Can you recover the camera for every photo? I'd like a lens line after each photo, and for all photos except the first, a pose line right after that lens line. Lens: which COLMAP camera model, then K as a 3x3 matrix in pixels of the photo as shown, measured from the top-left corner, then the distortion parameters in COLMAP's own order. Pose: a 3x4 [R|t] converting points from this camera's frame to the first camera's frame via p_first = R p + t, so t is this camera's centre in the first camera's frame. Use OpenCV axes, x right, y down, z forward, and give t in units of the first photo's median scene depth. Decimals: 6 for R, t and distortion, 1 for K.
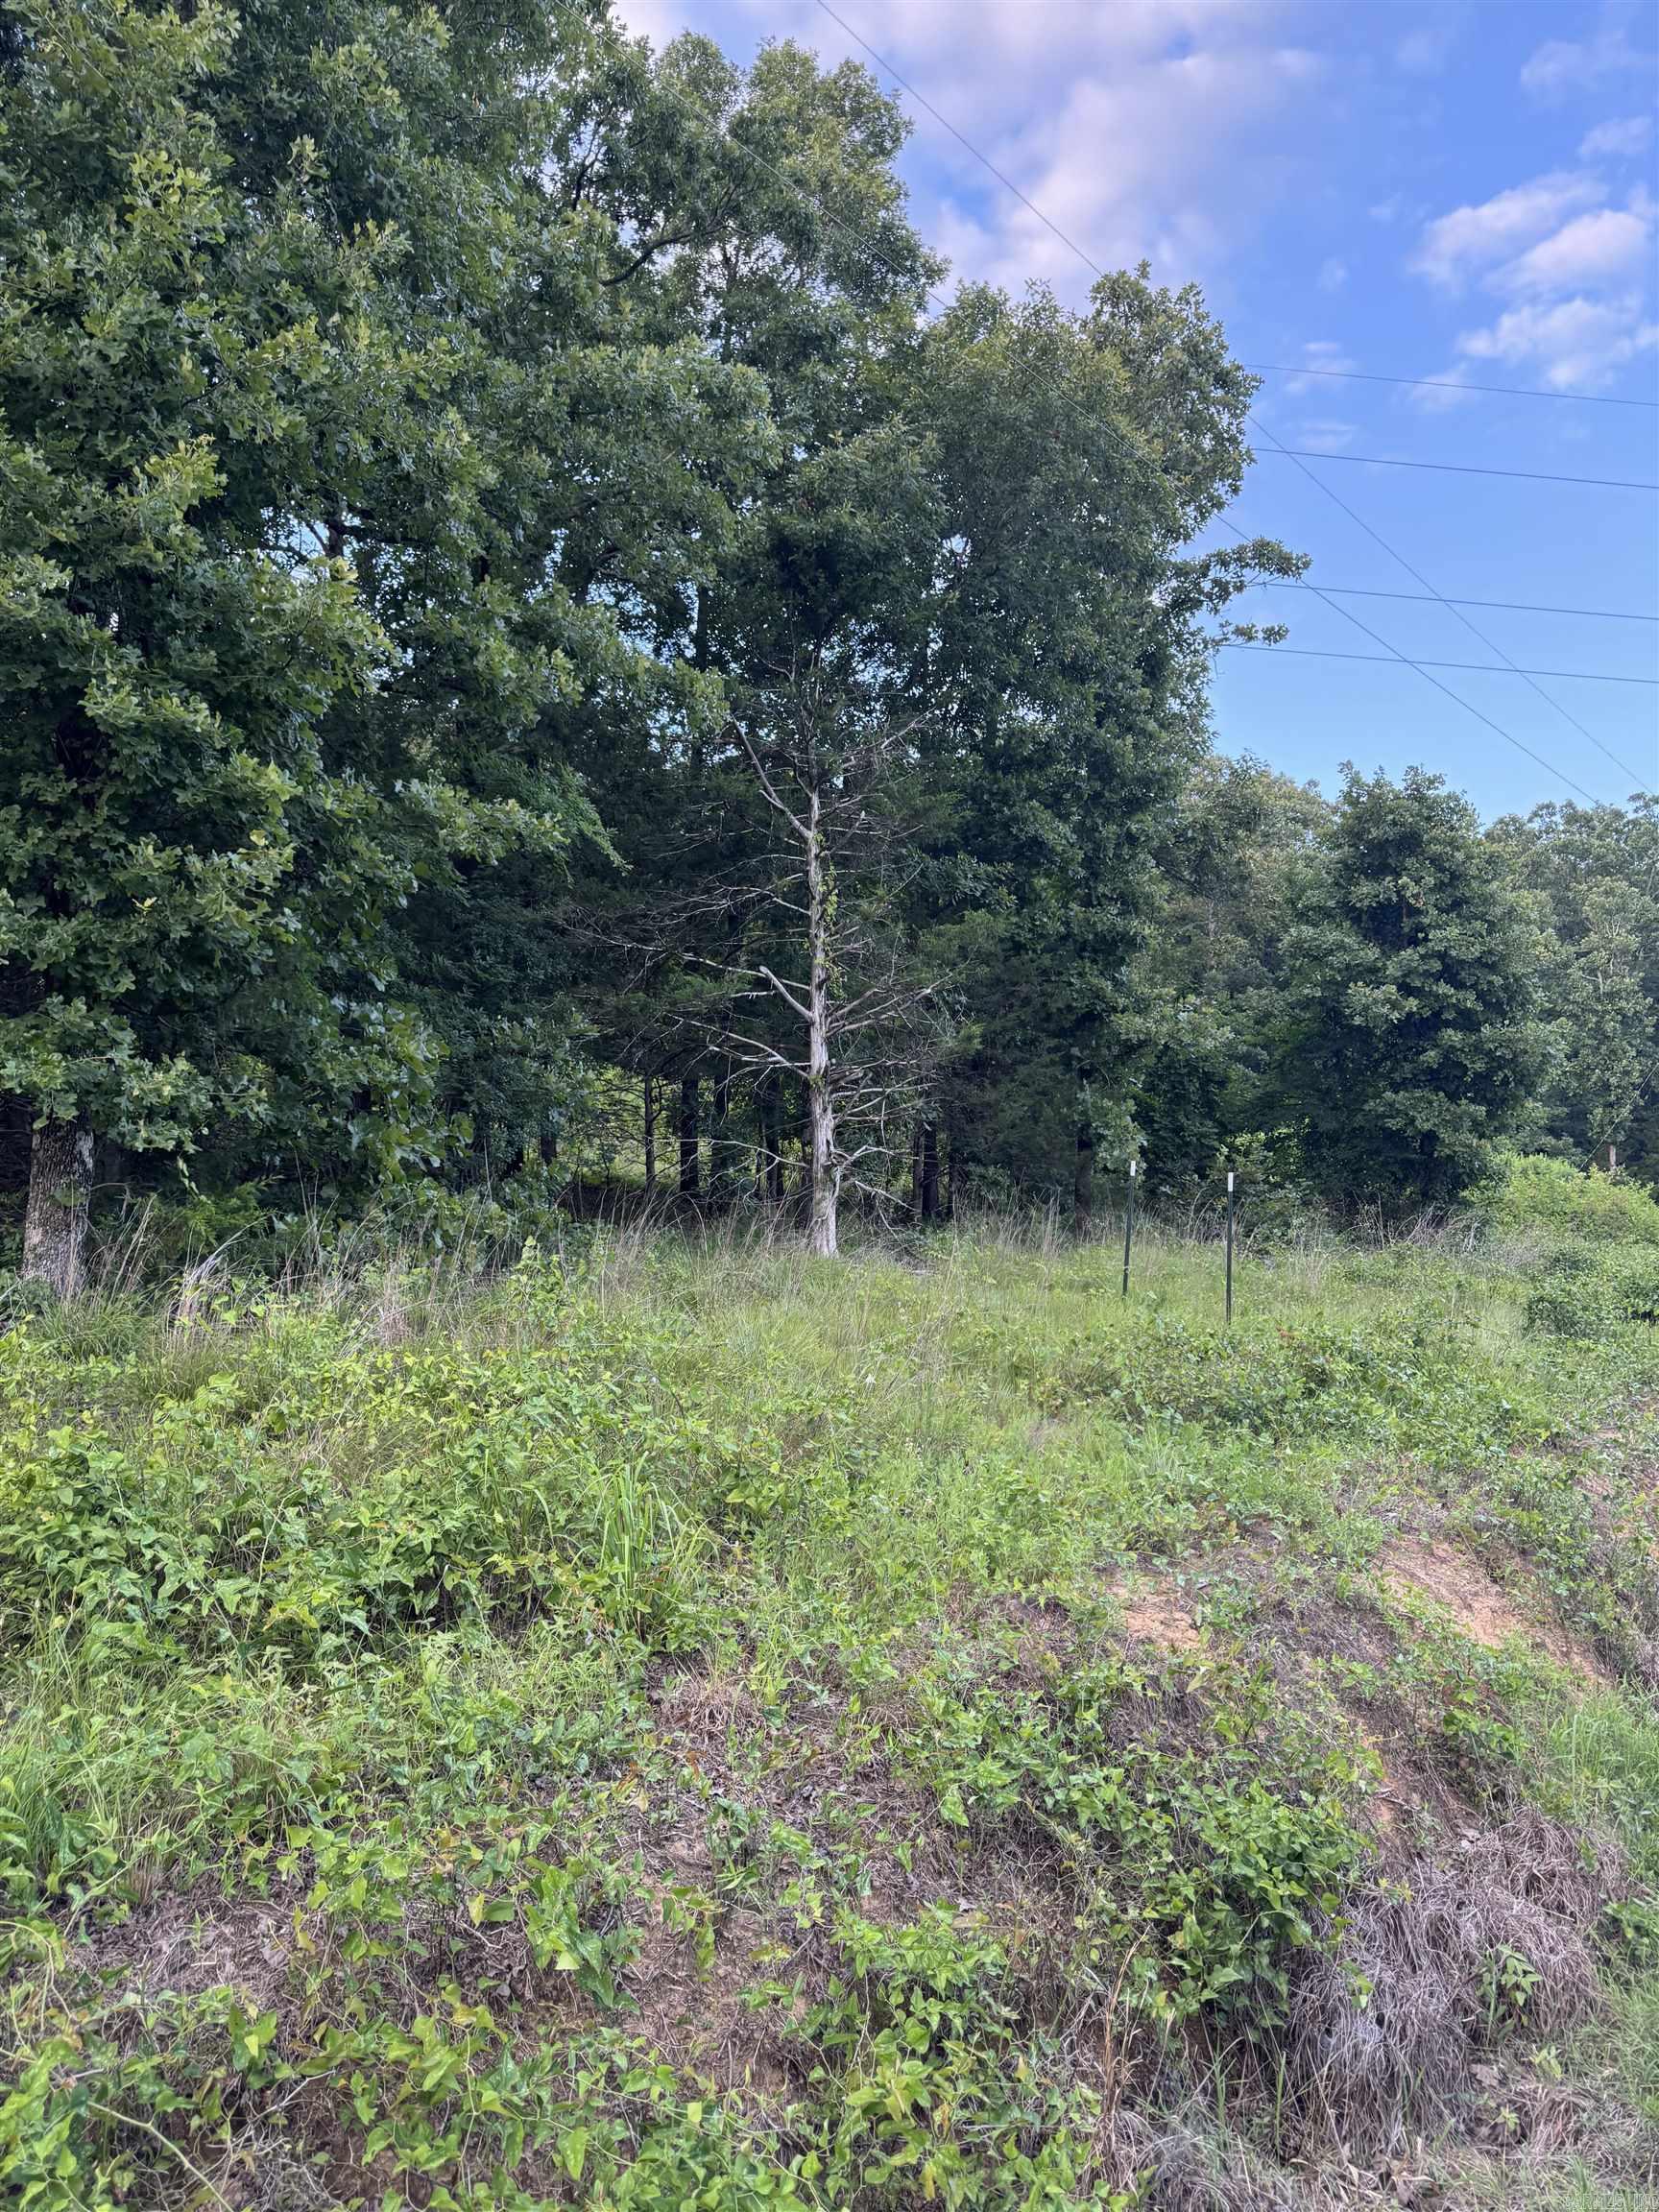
lens RADIAL K [[1590.7, 0, 829.5], [0, 1590.7, 1106.0], [0, 0, 1]] dist [0.046757, -0.071131]
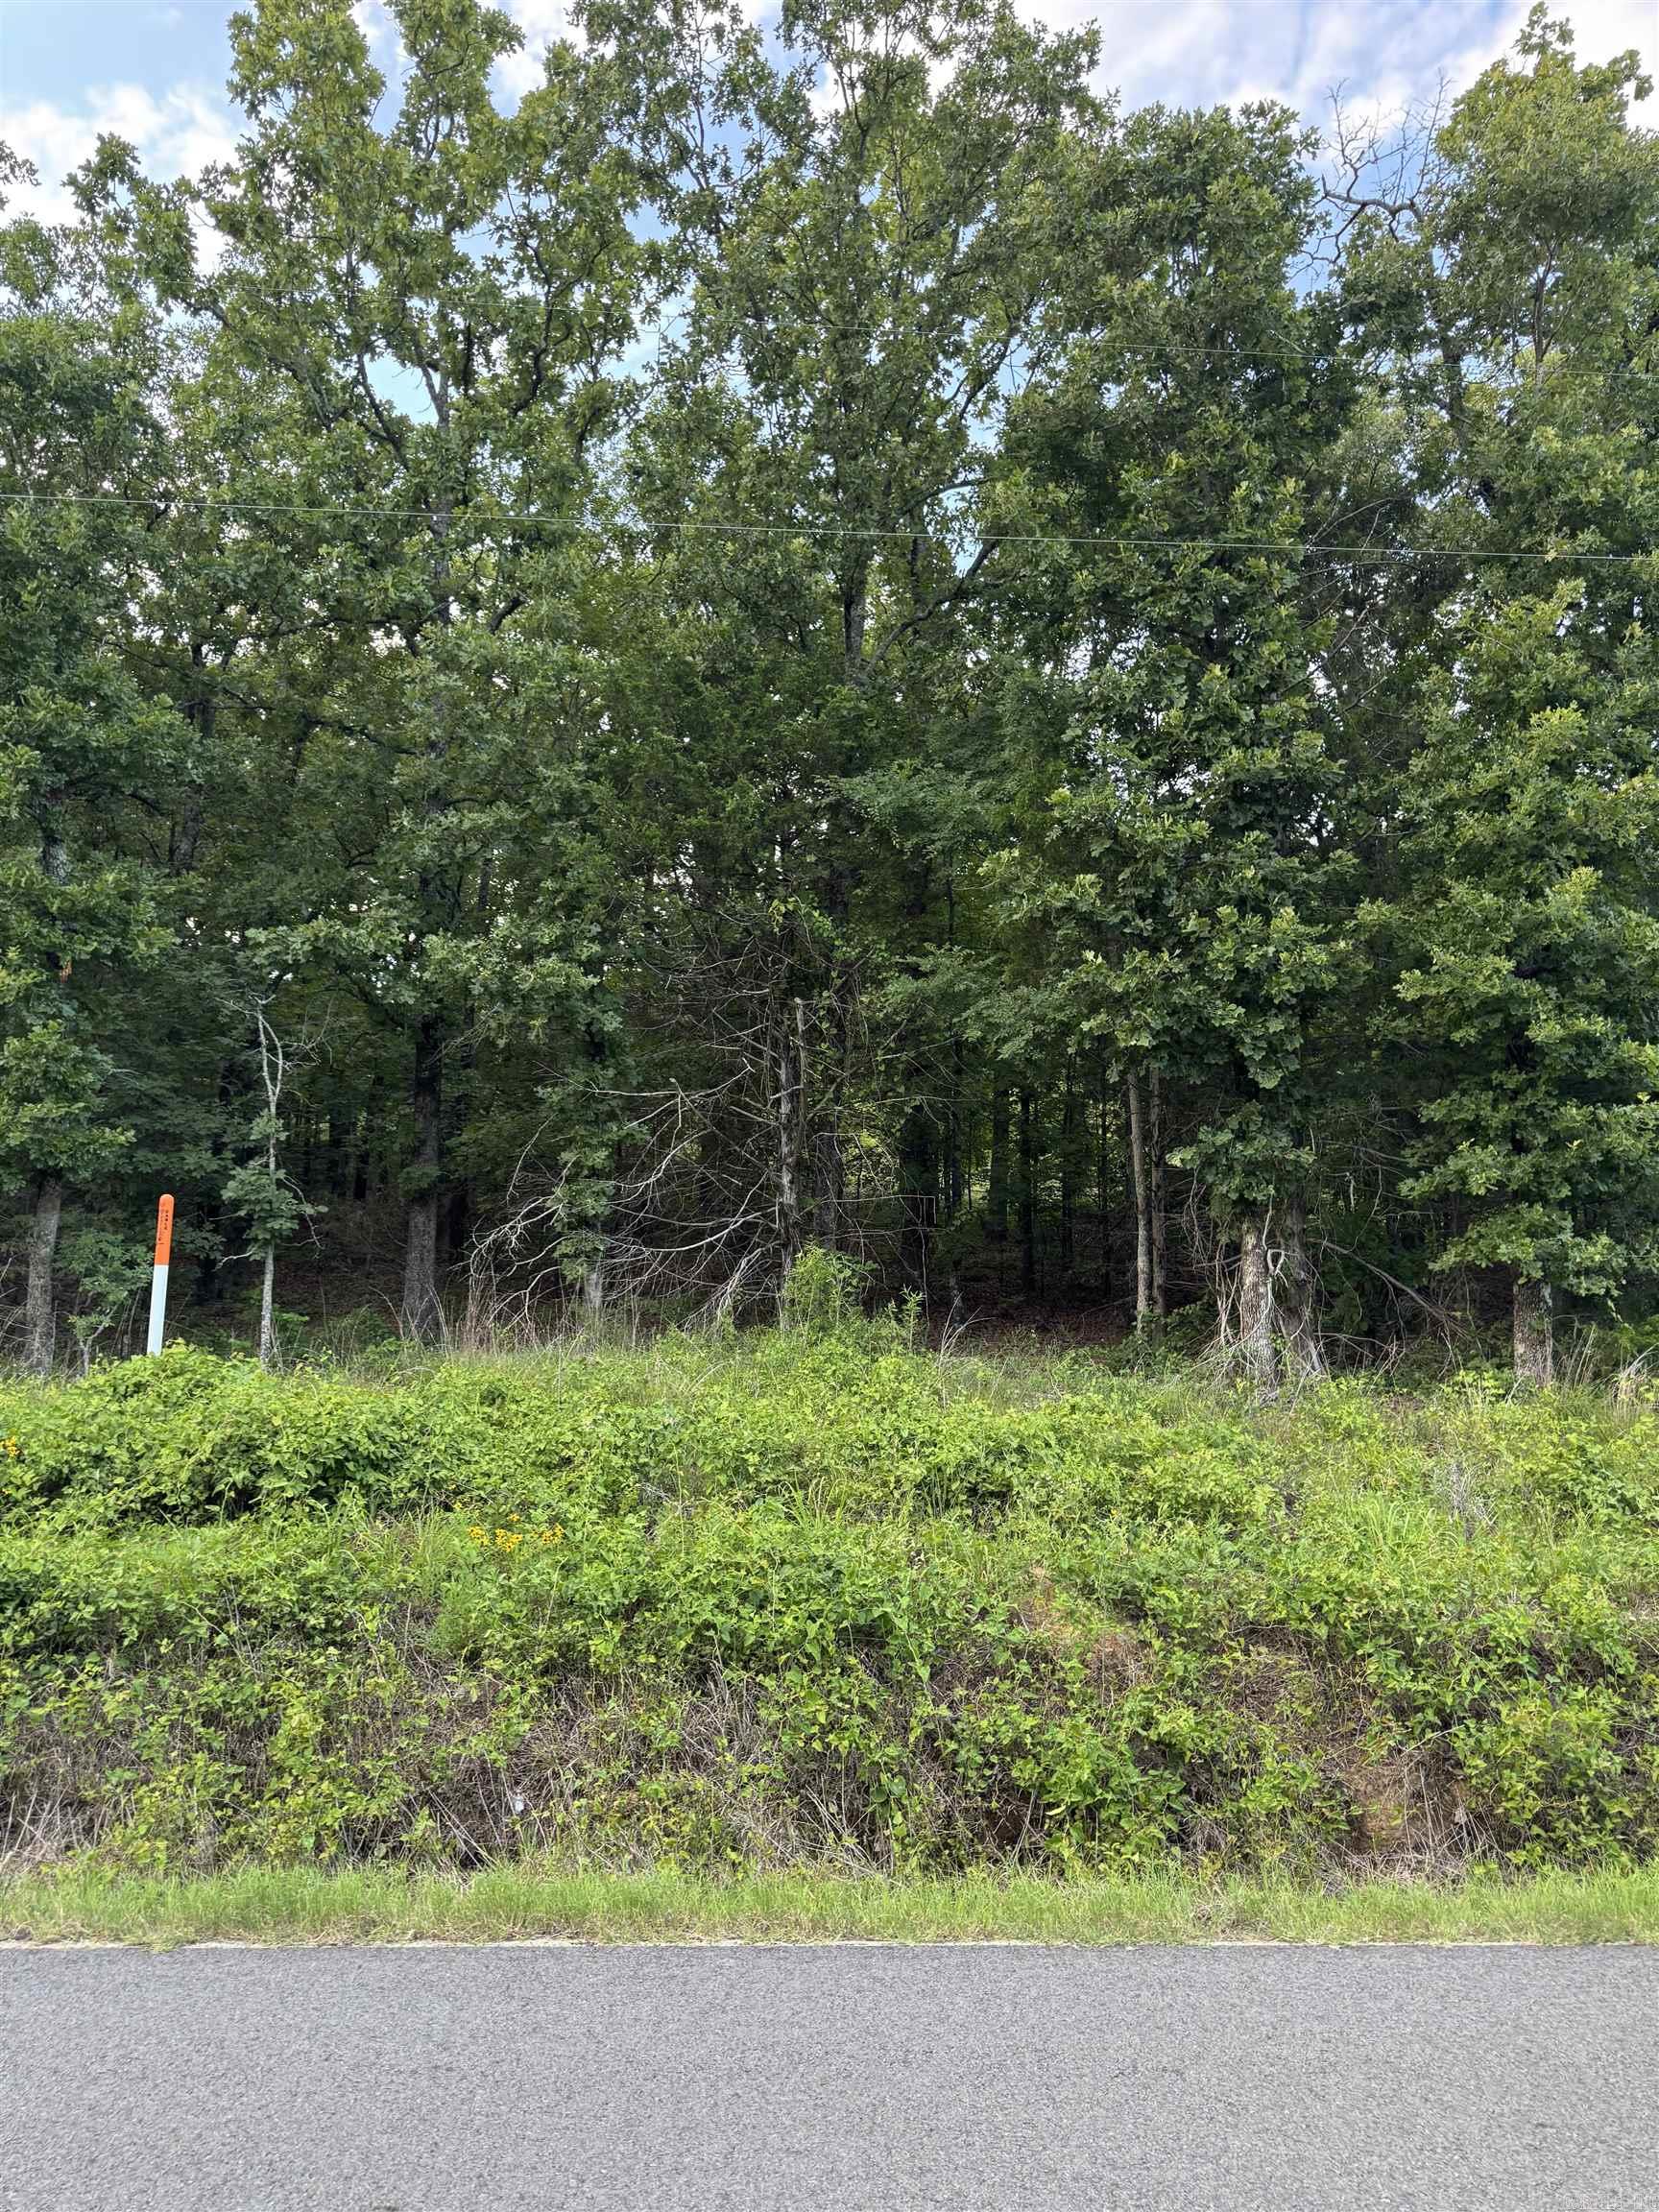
lens RADIAL K [[1590.7, 0, 829.5], [0, 1590.7, 1106.0], [0, 0, 1]] dist [0.046757, -0.071131]
pose [[0.677007, -0.097864, -0.729441, 0.250355], [0.043592, 0.994712, -0.092995, -0.045111], [0.734685, 0.031161, 0.677693, -0.655844]]
